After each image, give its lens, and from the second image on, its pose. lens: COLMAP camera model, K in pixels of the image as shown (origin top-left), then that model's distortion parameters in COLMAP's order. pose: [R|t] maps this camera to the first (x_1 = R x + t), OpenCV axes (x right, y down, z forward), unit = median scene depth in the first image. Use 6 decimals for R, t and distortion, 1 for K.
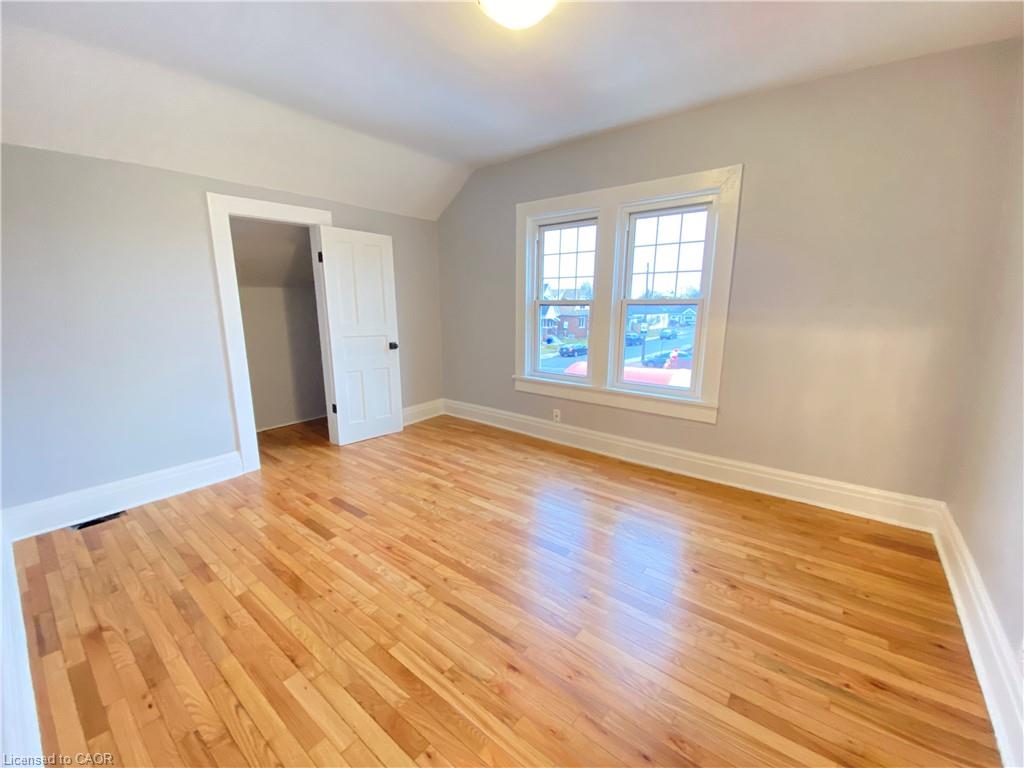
lens RADIAL K [[414.8, 0, 509.9], [0, 414.8, 386.1], [0, 0, 1]] dist [0.022056, -0.016366]
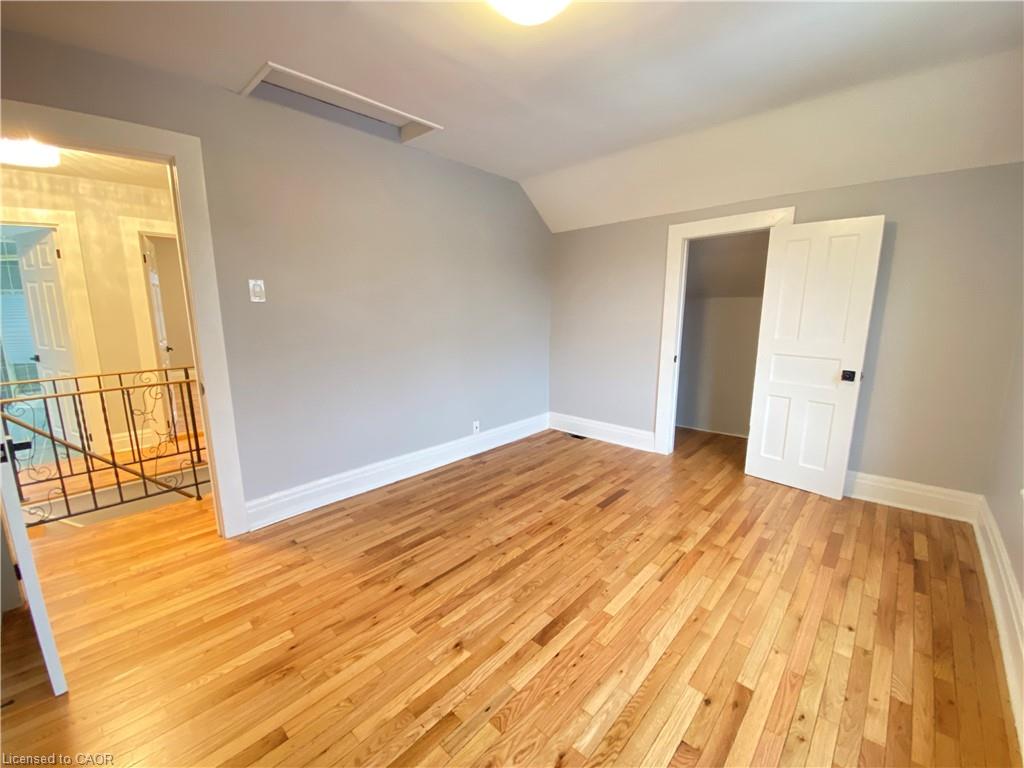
lens RADIAL K [[412.0, 0, 510.9], [0, 412.0, 383.7], [0, 0, 1]] dist [0.033609, -0.026407]
pose [[-0.082180, 0.183319, -0.979612, 0.655077], [-0.194925, 0.960997, 0.196188, -0.165632], [0.977369, 0.207073, -0.043242, 0.710545]]
